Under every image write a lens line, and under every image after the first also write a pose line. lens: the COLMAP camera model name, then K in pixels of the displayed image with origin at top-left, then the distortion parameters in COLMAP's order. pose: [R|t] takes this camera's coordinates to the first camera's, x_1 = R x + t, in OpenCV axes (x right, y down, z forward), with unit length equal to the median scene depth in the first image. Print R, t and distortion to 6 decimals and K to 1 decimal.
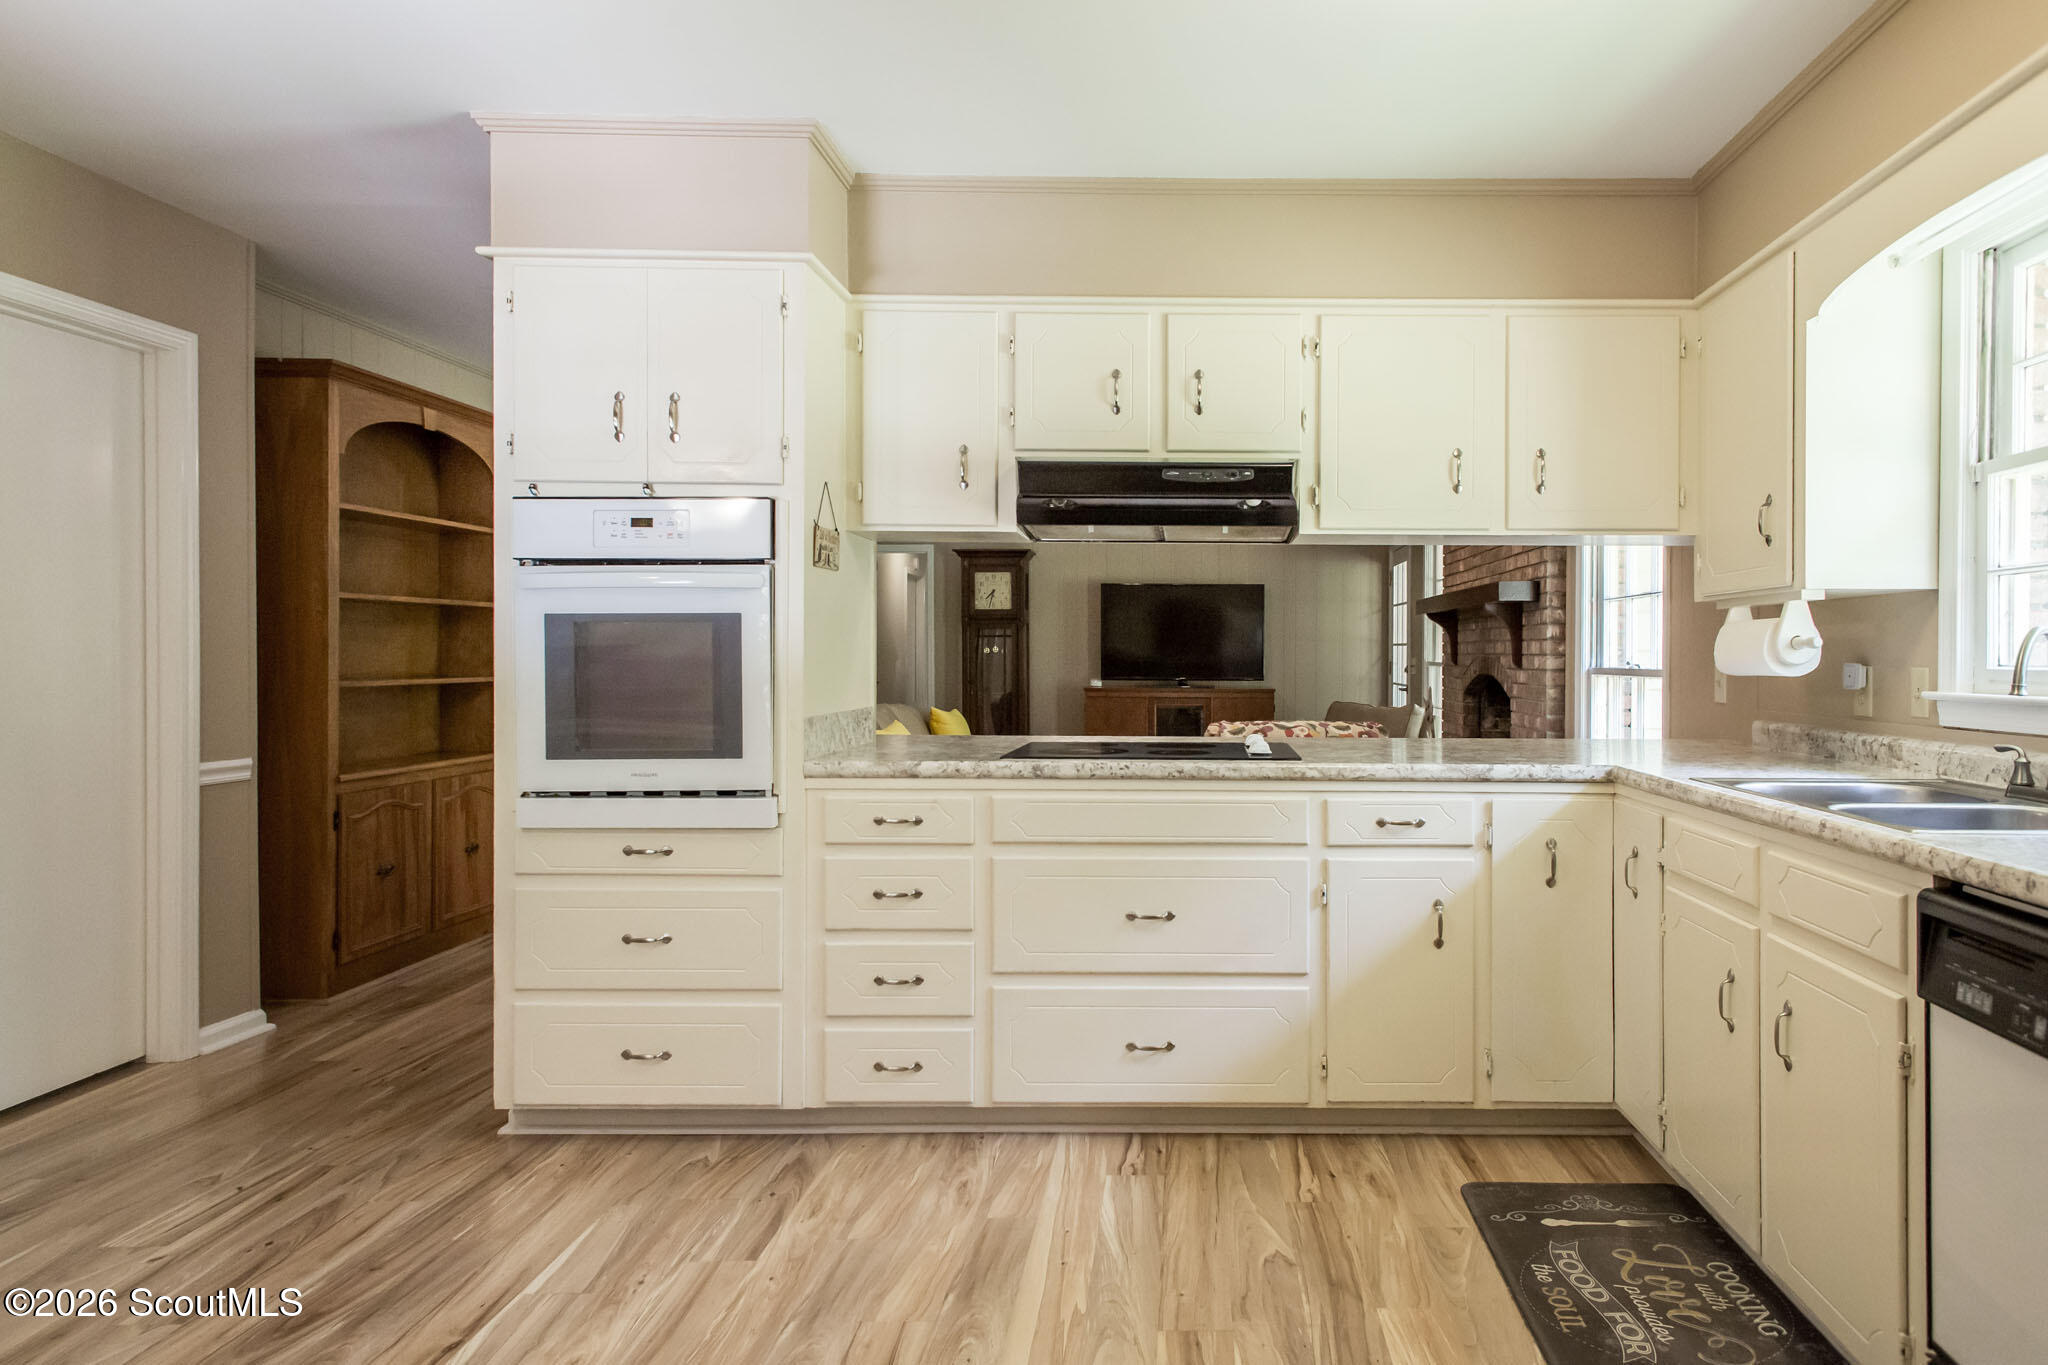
lens RADIAL K [[1298.6, 0, 1165.3], [0, 1298.6, 684.9], [0, 0, 1]] dist [0.025929, 0.001867]
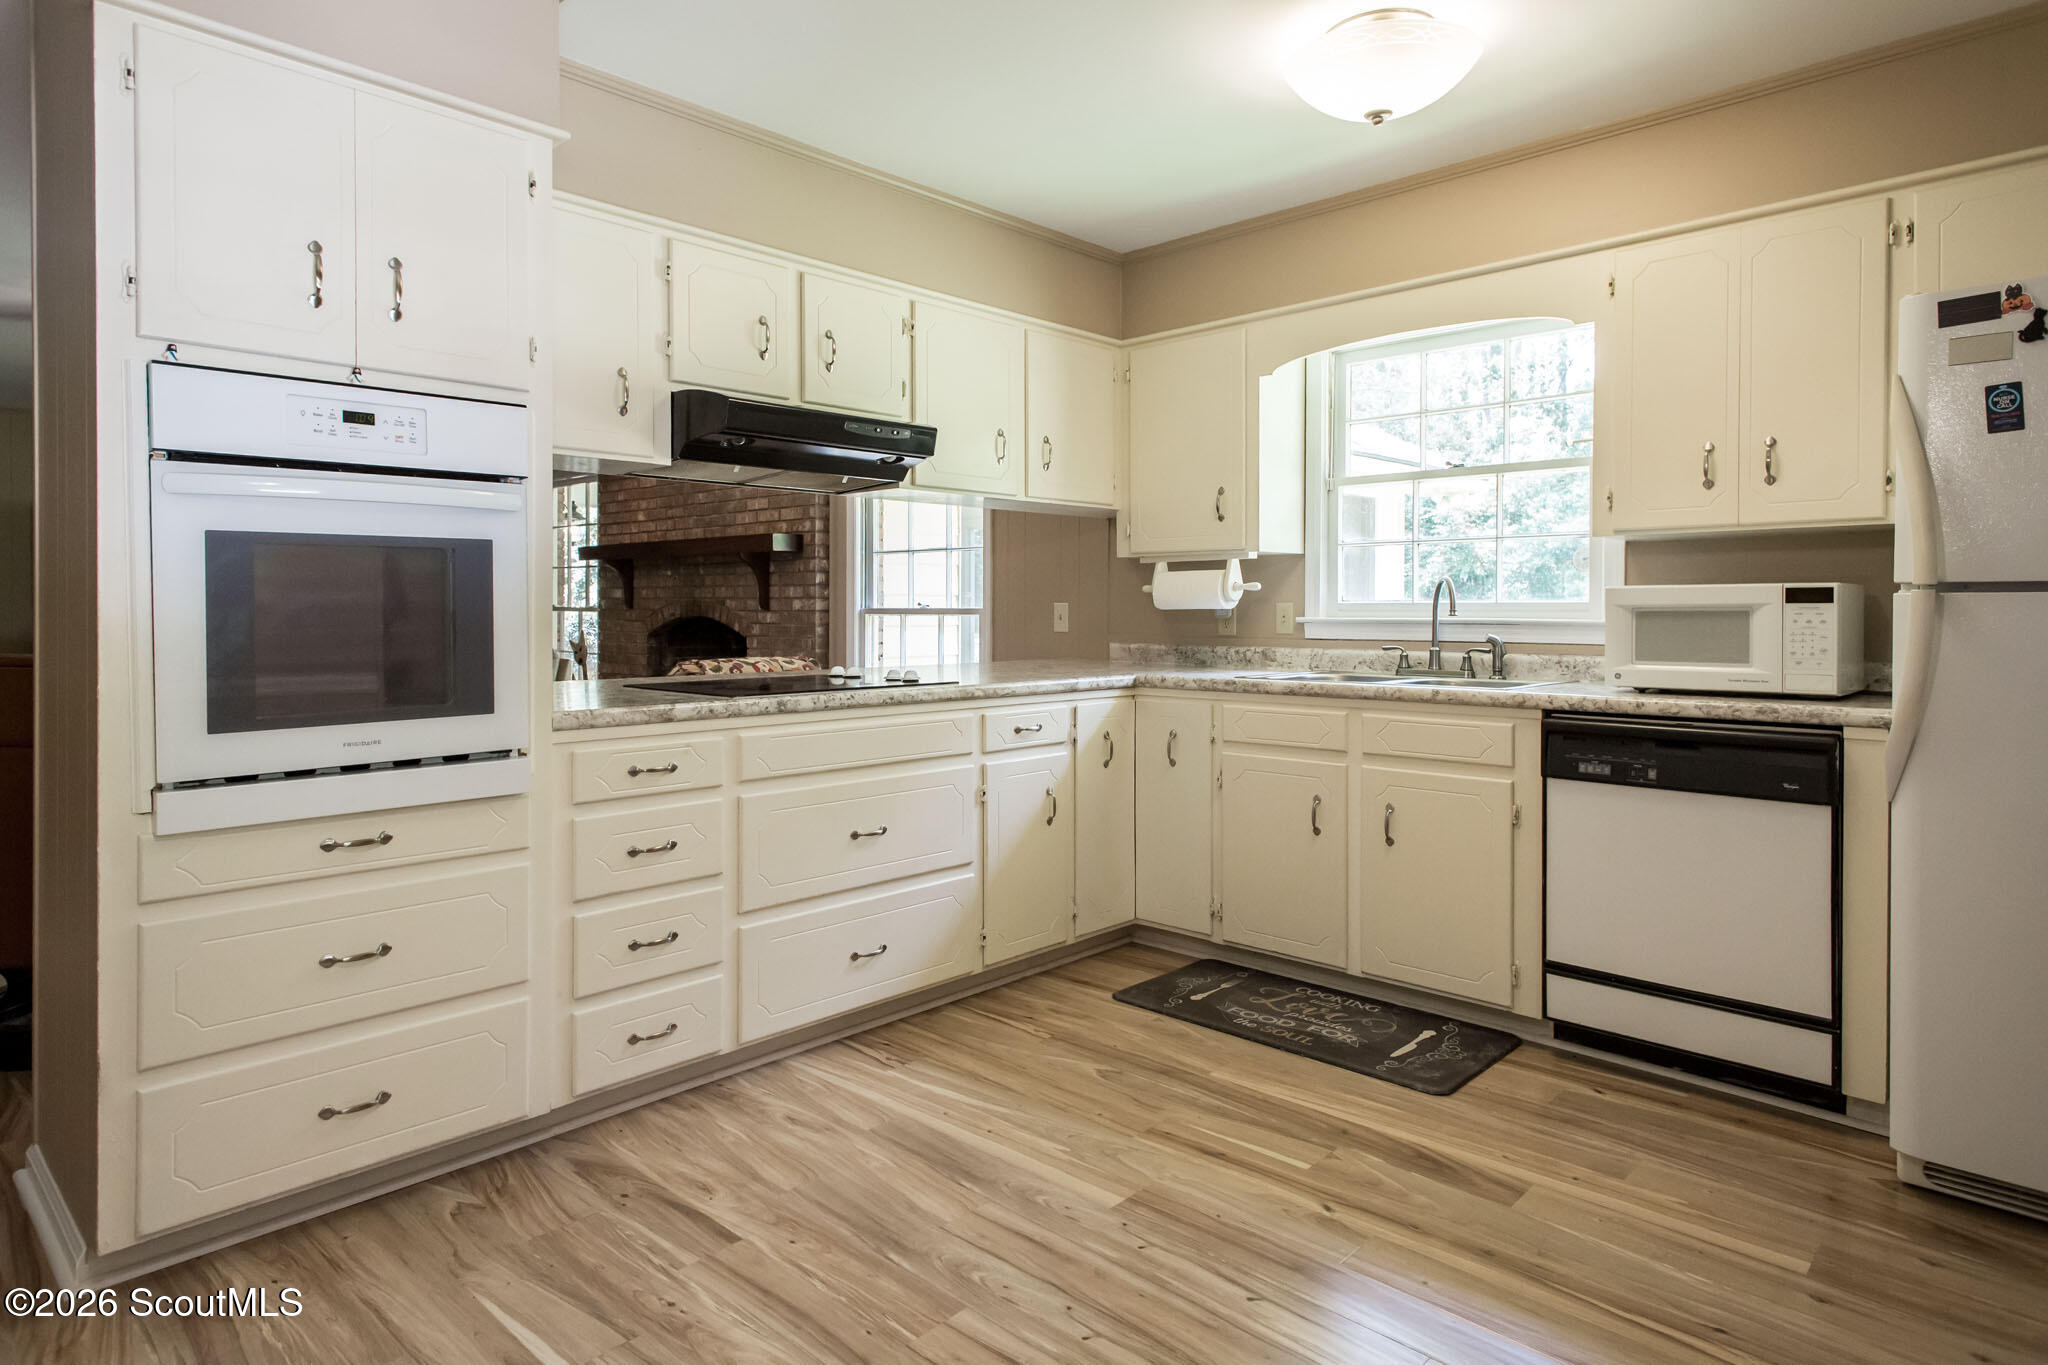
lens RADIAL K [[1207.2, 0, 1015.7], [0, 1207.2, 638.7], [0, 0, 1]] dist [0.025462, -0.001846]
pose [[0.676315, -0.022735, 0.736261, -0.670983], [0.019355, 0.999727, 0.013091, 0.004689], [-0.736358, 0.005397, 0.676570, 0.224366]]
